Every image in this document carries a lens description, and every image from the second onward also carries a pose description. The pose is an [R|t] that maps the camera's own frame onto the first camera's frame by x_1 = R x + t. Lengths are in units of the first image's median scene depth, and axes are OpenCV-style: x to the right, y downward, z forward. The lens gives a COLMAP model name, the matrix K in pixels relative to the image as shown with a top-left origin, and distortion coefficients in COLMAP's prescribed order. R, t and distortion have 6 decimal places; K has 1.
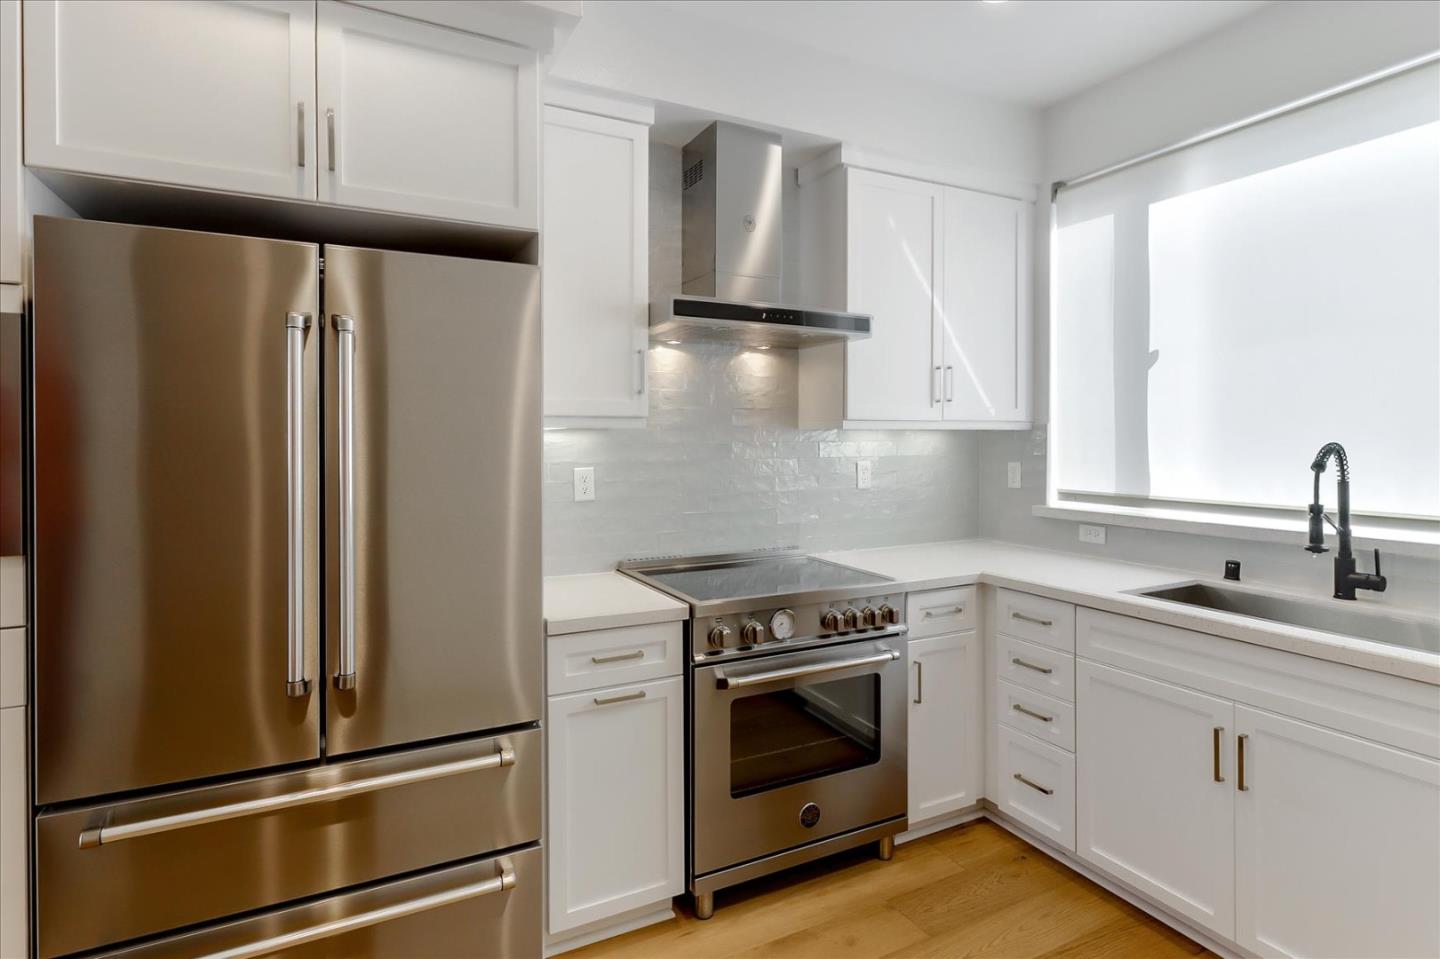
lens RADIAL K [[752.4, 0, 716.9], [0, 752.4, 442.5], [0, 0, 1]] dist [0.001737, 0.000583]
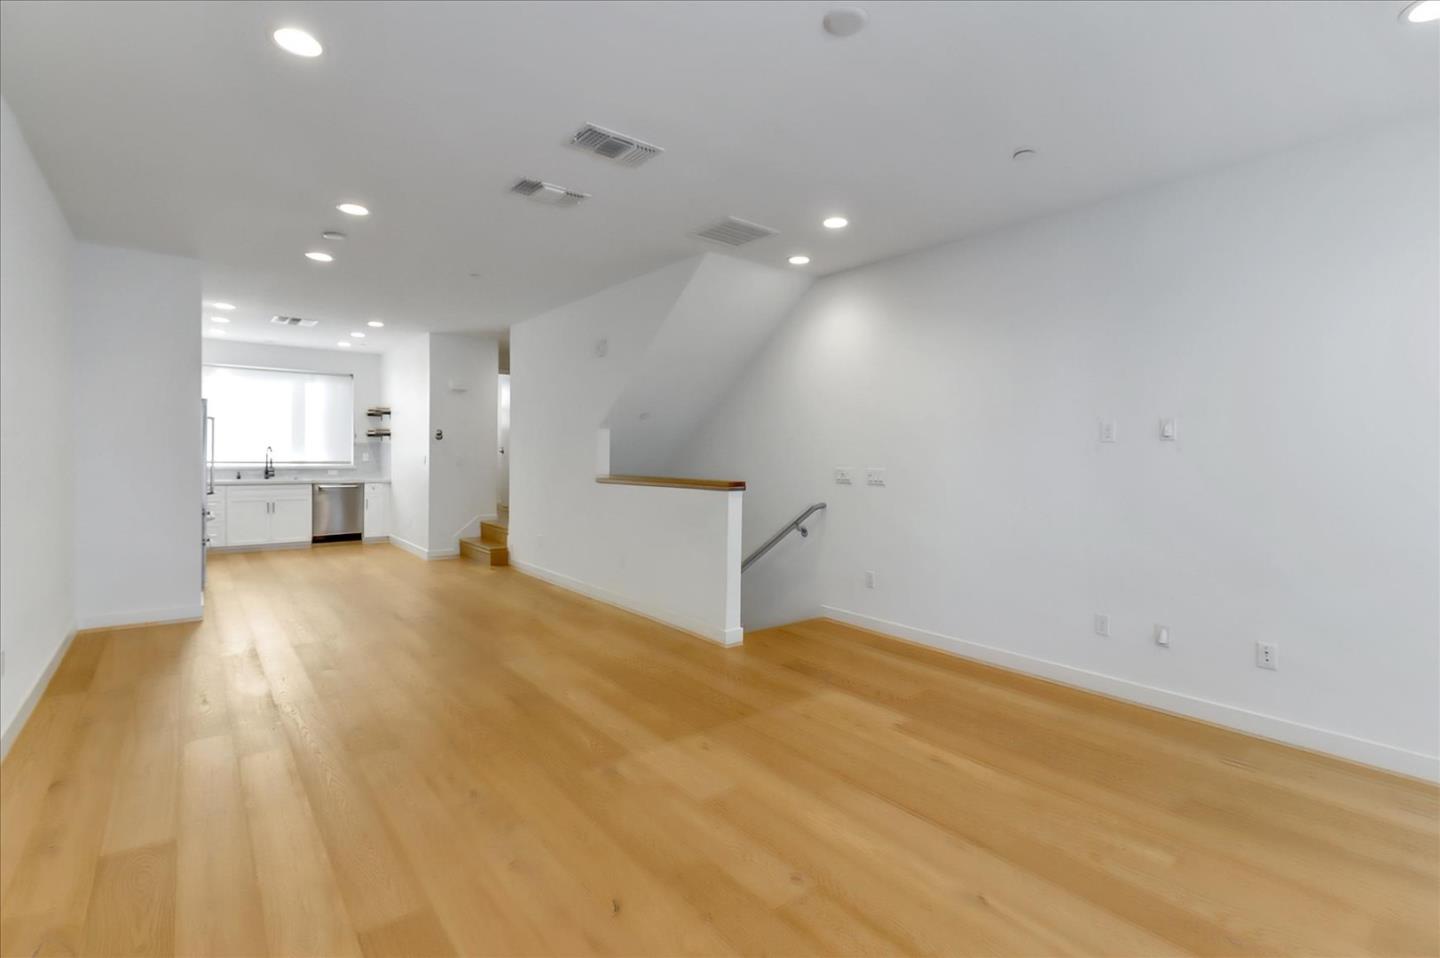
lens RADIAL K [[666.1, 0, 724.2], [0, 666.1, 463.0], [0, 0, 1]] dist [0.000037, -0.000030]
pose [[-0.204246, -0.009040, 0.978878, -3.042798], [-0.007398, 0.999943, 0.007691, 0.039897], [-0.978892, -0.005671, -0.204301, -0.758915]]
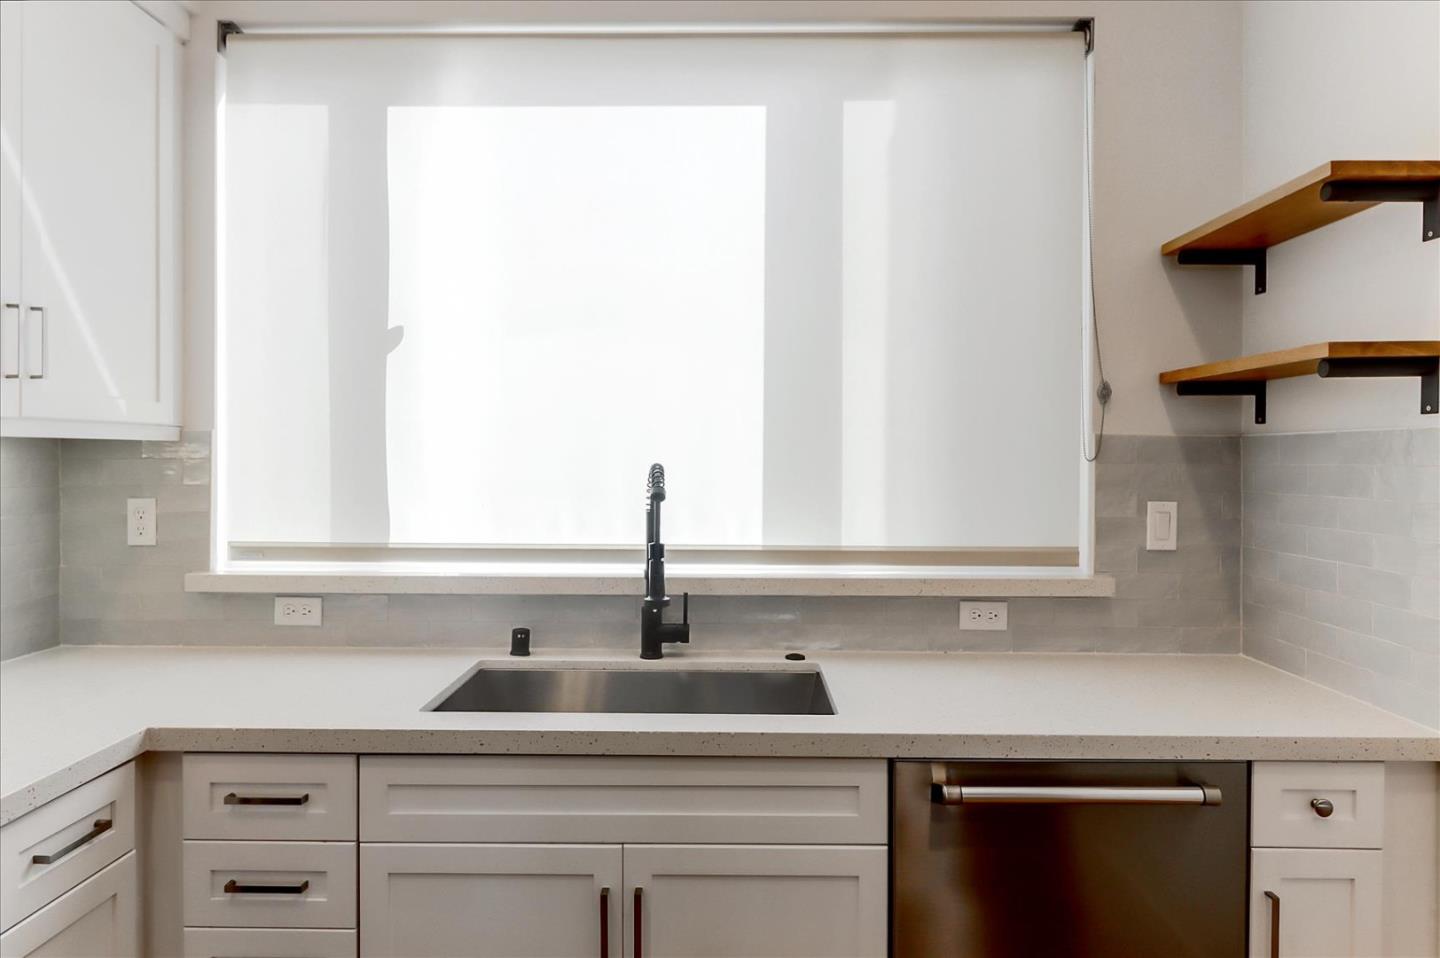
lens RADIAL K [[908.7, 0, 721.4], [0, 908.7, 463.2], [0, 0, 1]] dist [0.001996, 0.000929]
pose [[0.460292, -0.005141, 0.887753, -0.004037], [-0.004379, 0.999958, 0.008061, -0.008635], [-0.887757, -0.007598, 0.460250, 0.376020]]
